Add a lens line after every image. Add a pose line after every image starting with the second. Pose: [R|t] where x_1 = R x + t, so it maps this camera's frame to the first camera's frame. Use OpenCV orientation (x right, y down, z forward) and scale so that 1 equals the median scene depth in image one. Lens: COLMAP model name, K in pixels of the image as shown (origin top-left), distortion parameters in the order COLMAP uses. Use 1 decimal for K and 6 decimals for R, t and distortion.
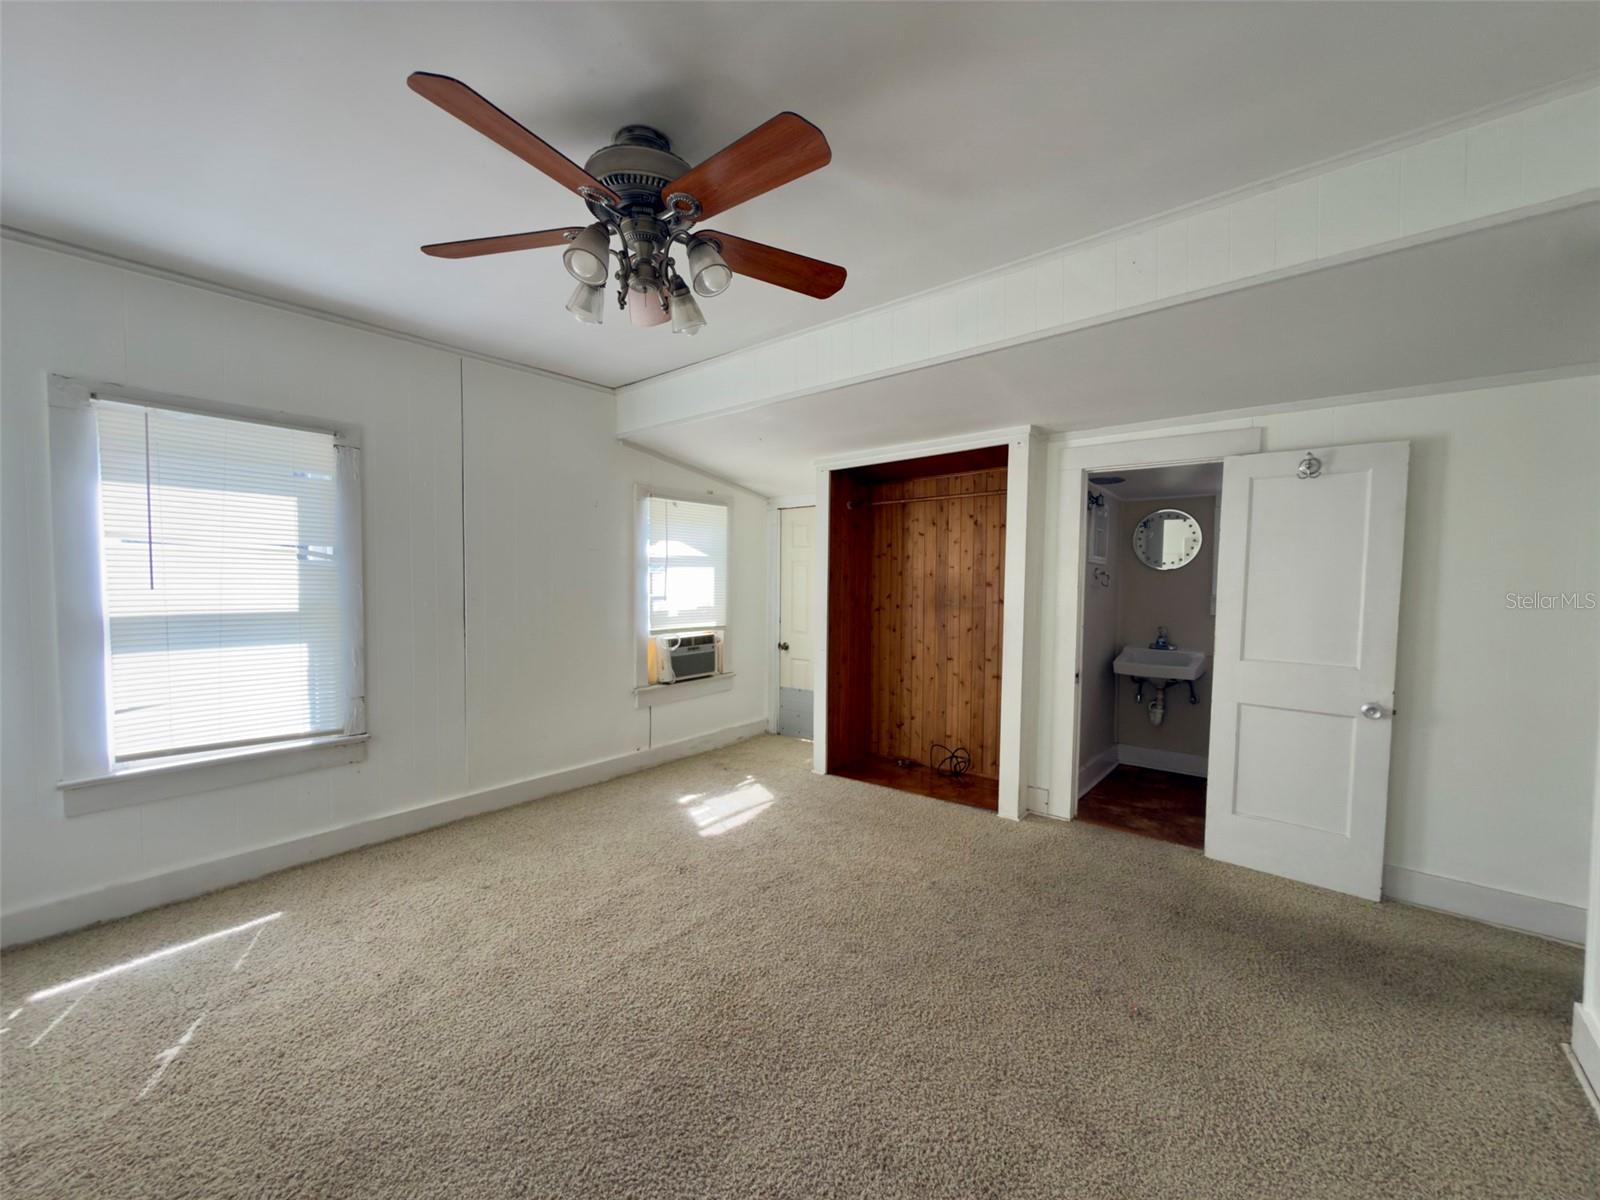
lens RADIAL K [[630.4, 0, 800.3], [0, 630.4, 603.4], [0, 0, 1]] dist [-0.002012, -0.000212]
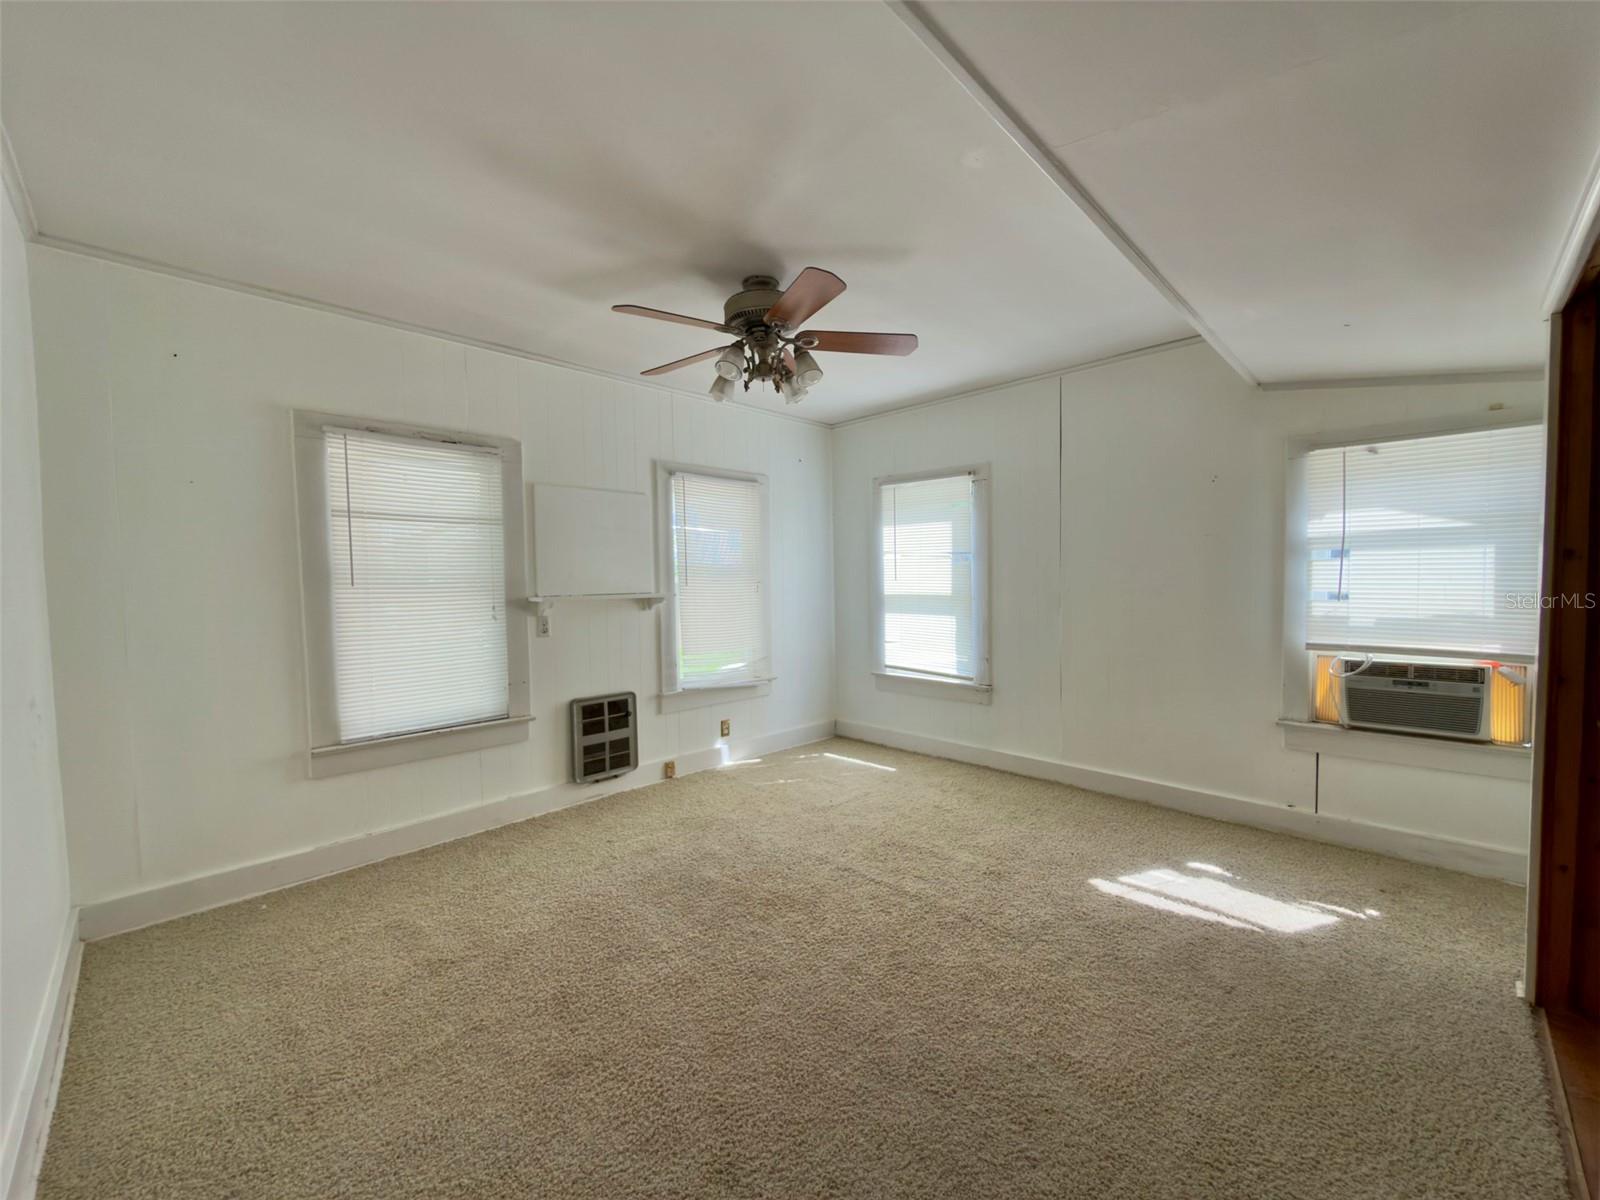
lens RADIAL K [[630.4, 0, 802.5], [0, 630.4, 601.5], [0, 0, 1]] dist [-0.002012, -0.000212]
pose [[-0.092475, 0.037485, -0.995009, 0.671805], [-0.026523, 0.998844, 0.040094, -0.020730], [0.995362, 0.030098, -0.091374, 0.672384]]
